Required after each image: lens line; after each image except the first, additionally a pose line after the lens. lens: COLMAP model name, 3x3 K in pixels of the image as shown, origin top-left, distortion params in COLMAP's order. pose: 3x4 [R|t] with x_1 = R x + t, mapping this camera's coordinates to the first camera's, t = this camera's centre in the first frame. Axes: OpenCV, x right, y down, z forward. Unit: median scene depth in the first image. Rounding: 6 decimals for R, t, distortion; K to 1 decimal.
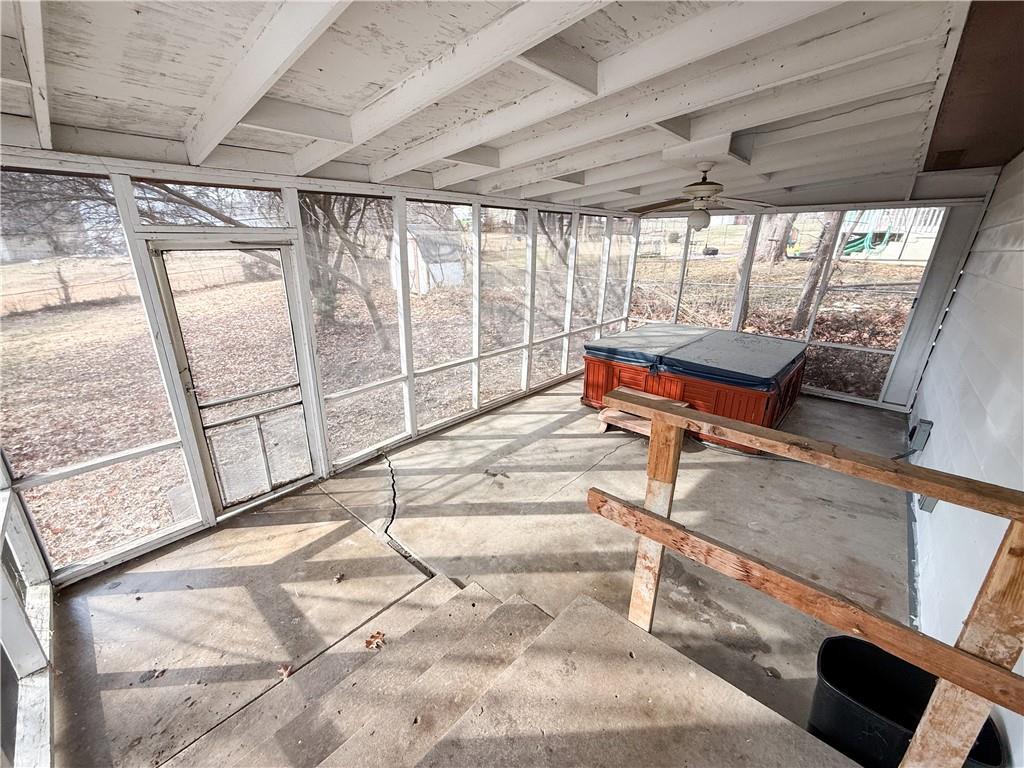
lens RADIAL K [[408.7, 0, 508.3], [0, 408.7, 384.3], [0, 0, 1]] dist [0.001252, -0.000669]
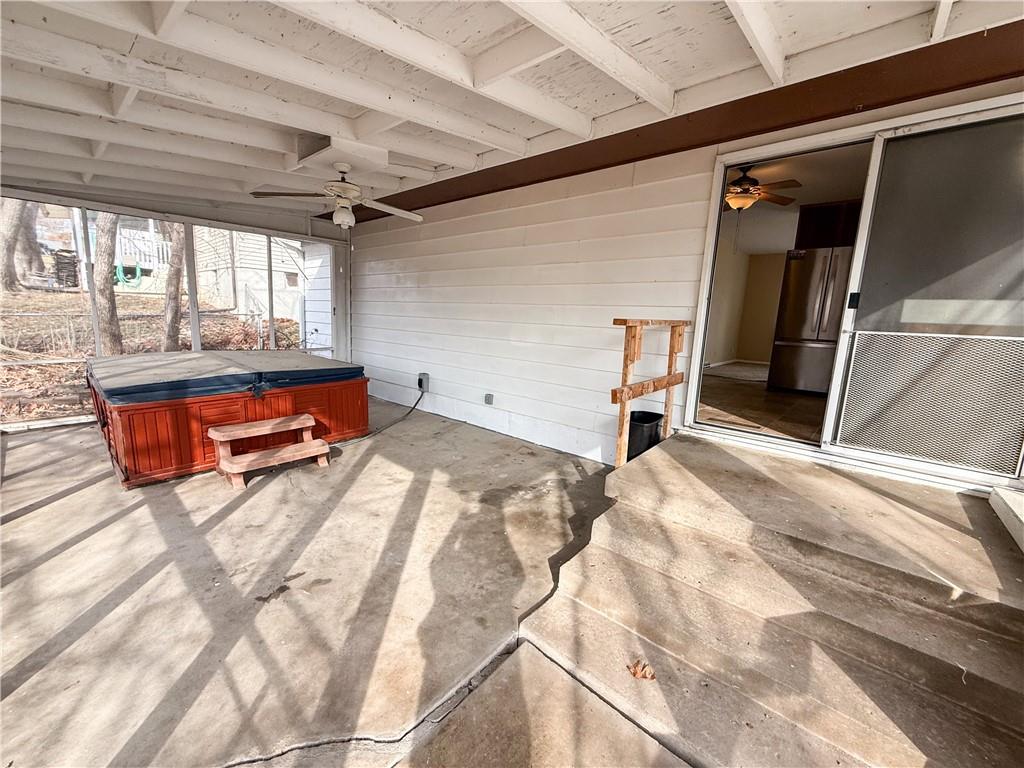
lens RADIAL K [[408.7, 0, 513.0], [0, 408.7, 382.2], [0, 0, 1]] dist [0.001252, -0.000669]
pose [[-0.023589, -0.181443, 0.983118, -0.453200], [0.287566, 0.940599, 0.180496, -0.051254], [-0.957470, 0.286969, 0.029990, 0.478811]]
